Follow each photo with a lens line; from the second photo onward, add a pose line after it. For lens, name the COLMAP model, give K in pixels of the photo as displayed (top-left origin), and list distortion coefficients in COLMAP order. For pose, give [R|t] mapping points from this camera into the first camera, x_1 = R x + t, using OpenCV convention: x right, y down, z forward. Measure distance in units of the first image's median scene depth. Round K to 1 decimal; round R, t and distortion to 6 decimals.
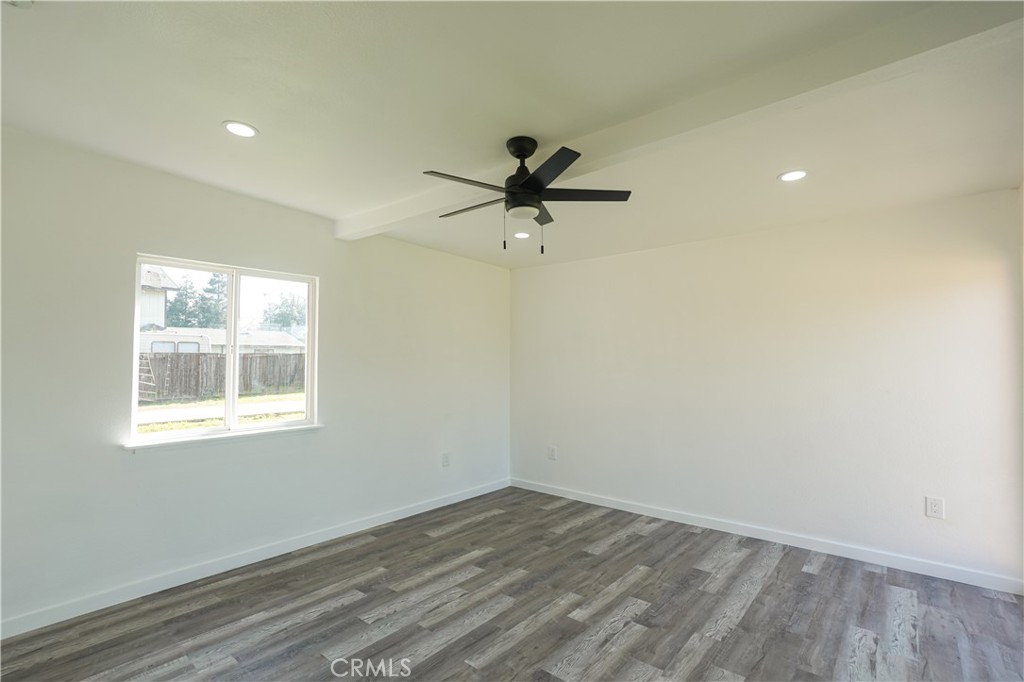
lens RADIAL K [[475.9, 0, 512.0], [0, 475.9, 341.0], [0, 0, 1]] dist [-0.017460, 0.009061]
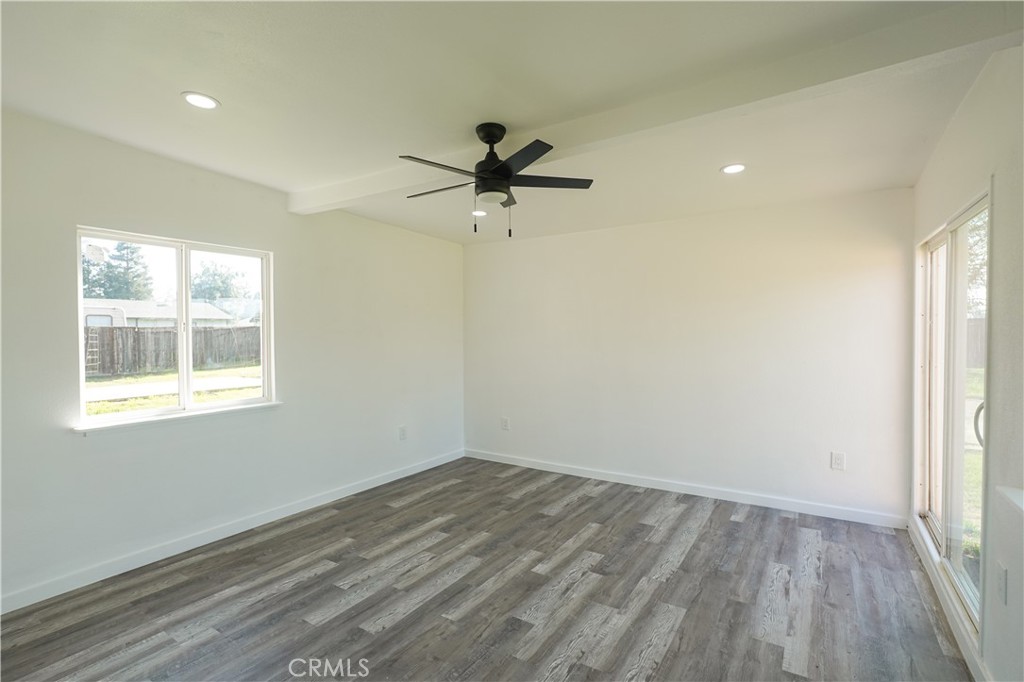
lens RADIAL K [[475.9, 0, 512.0], [0, 475.9, 341.0], [0, 0, 1]] dist [-0.017460, 0.009061]
pose [[0.992204, -0.005727, 0.124496, -0.052717], [-0.001487, 0.998328, 0.057778, -0.011788], [-0.124619, -0.057513, 0.990536, -0.046003]]
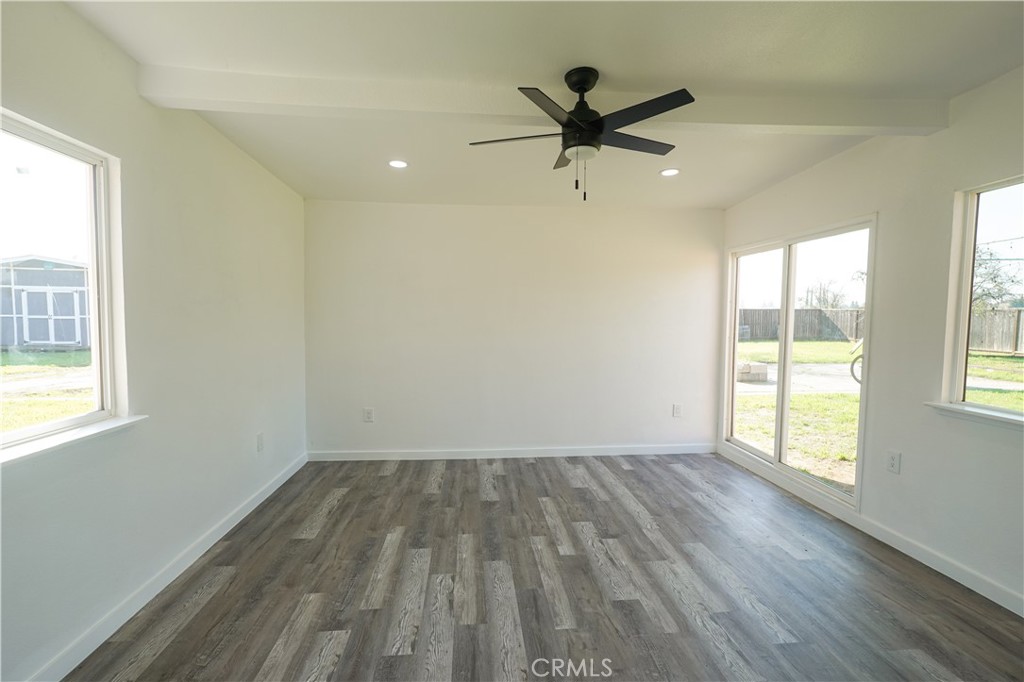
lens RADIAL K [[464.2, 0, 510.4], [0, 464.2, 345.1], [0, 0, 1]] dist [-0.017064, 0.007566]
pose [[0.707506, -0.034214, 0.705879, -0.588363], [-0.038487, 0.995480, 0.086826, 0.025816], [-0.705659, -0.088597, 0.702991, 0.344372]]
